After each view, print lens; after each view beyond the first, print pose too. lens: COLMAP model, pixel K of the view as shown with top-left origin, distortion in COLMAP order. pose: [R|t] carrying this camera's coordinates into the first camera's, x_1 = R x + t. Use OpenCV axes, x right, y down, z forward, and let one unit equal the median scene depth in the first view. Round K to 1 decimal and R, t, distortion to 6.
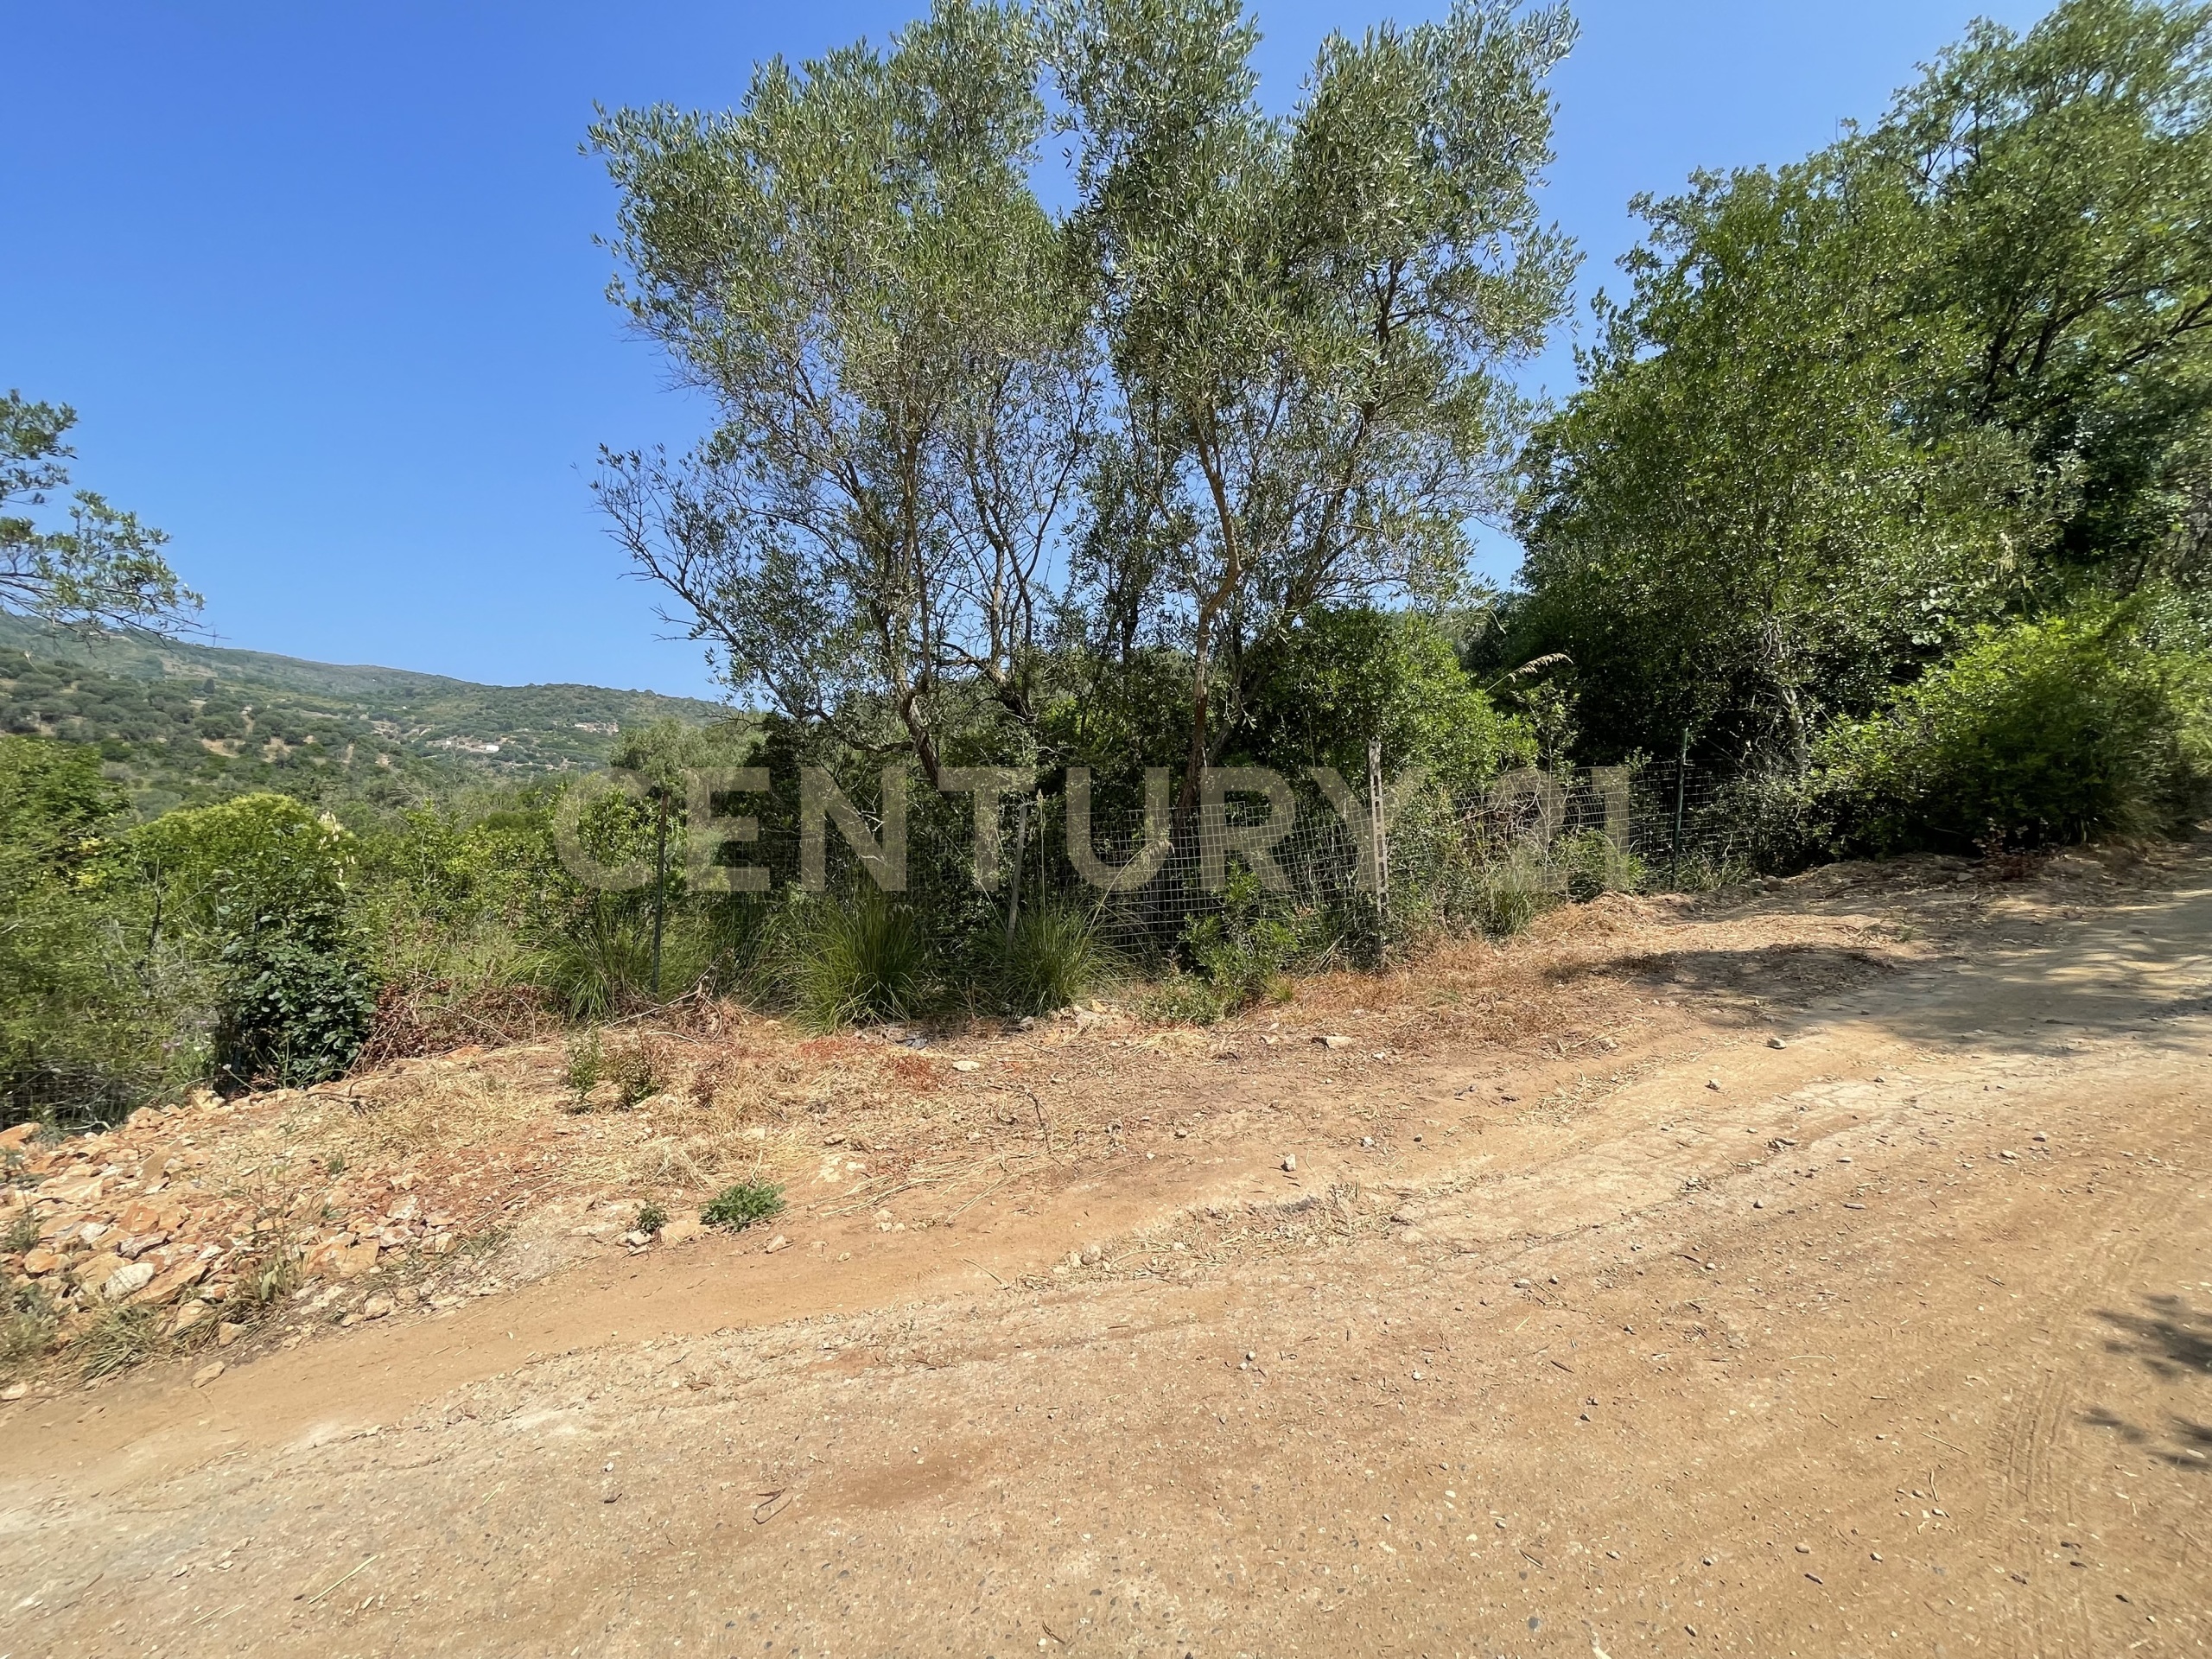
lens RADIAL K [[893.7, 0, 1091.7], [0, 893.7, 829.6], [0, 0, 1]] dist [-0.008438, 0.002193]
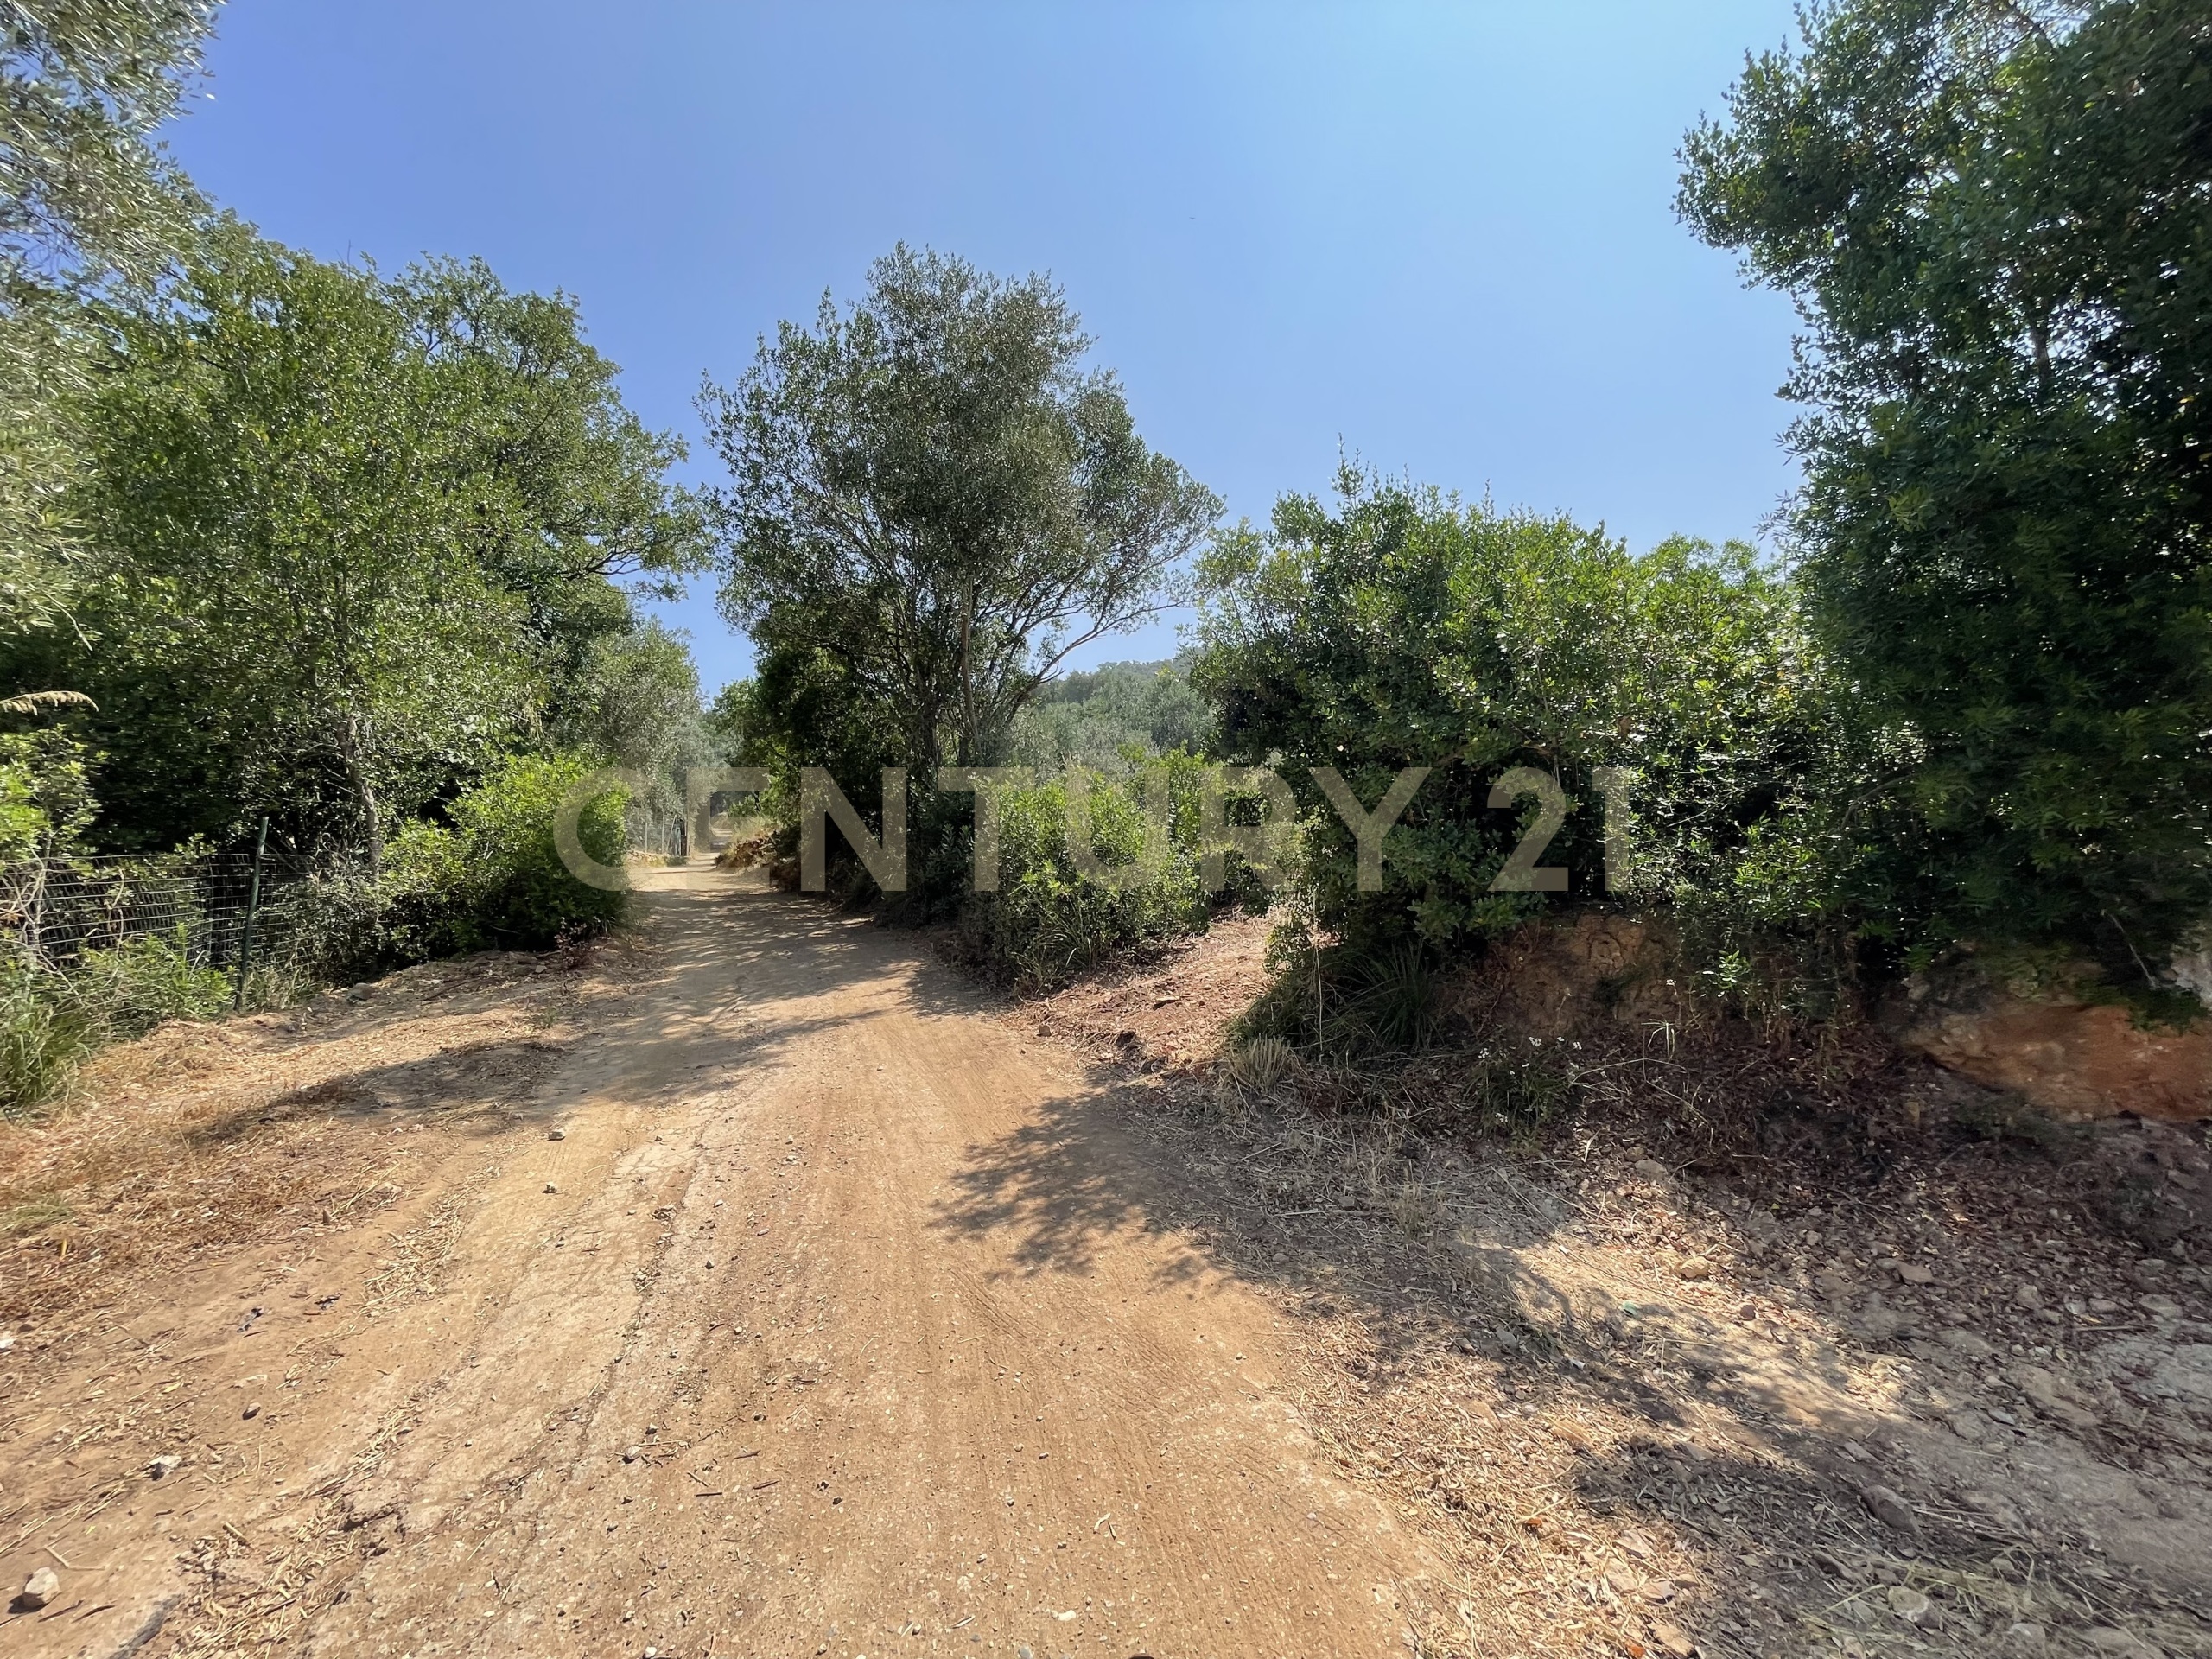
lens RADIAL K [[896.9, 0, 1102.6], [0, 896.9, 830.2], [0, 0, 1]] dist [-0.001216, -0.000235]
pose [[0.073691, 0.088854, 0.993315, -0.144891], [0.033411, 0.995244, -0.091506, 0.004951], [-0.996721, 0.039931, 0.070372, 0.180435]]
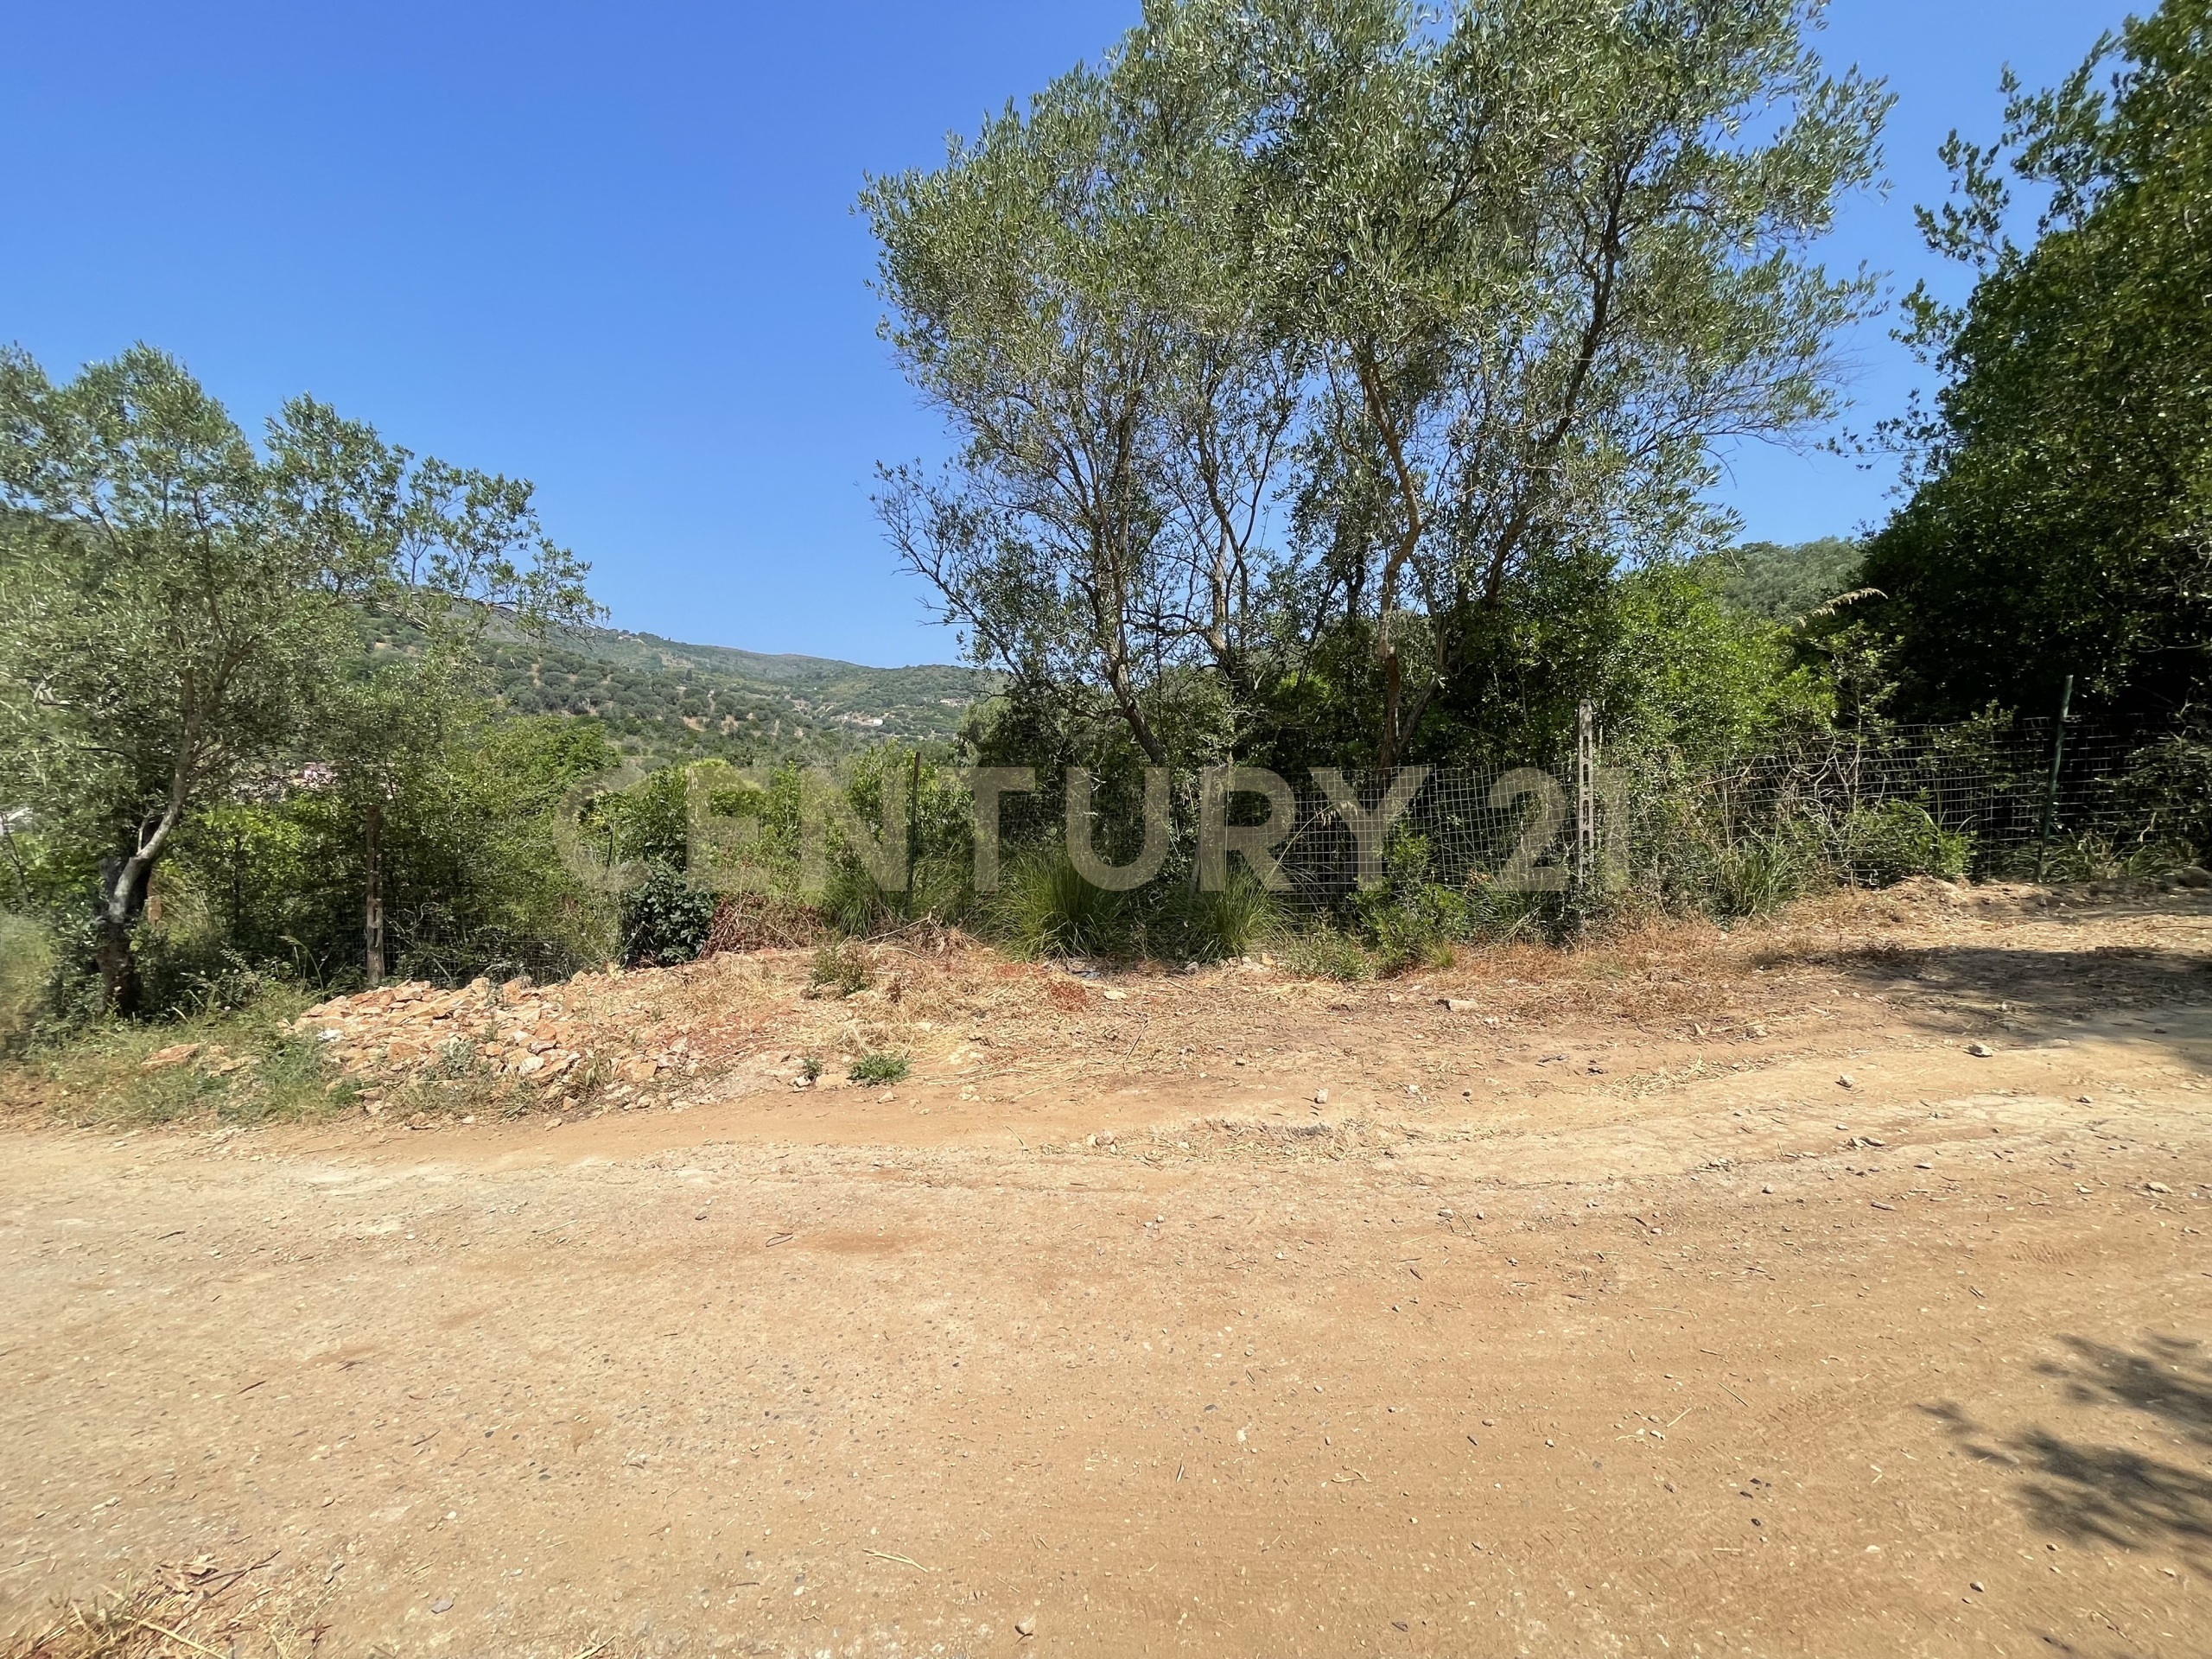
lens RADIAL K [[896.9, 0, 1102.6], [0, 896.9, 830.2], [0, 0, 1]] dist [-0.001216, -0.000235]
pose [[0.937438, 0.031423, -0.346732, 0.177229], [-0.019720, 0.999112, 0.037230, 0.011848], [0.347594, -0.028063, 0.937225, -0.043869]]
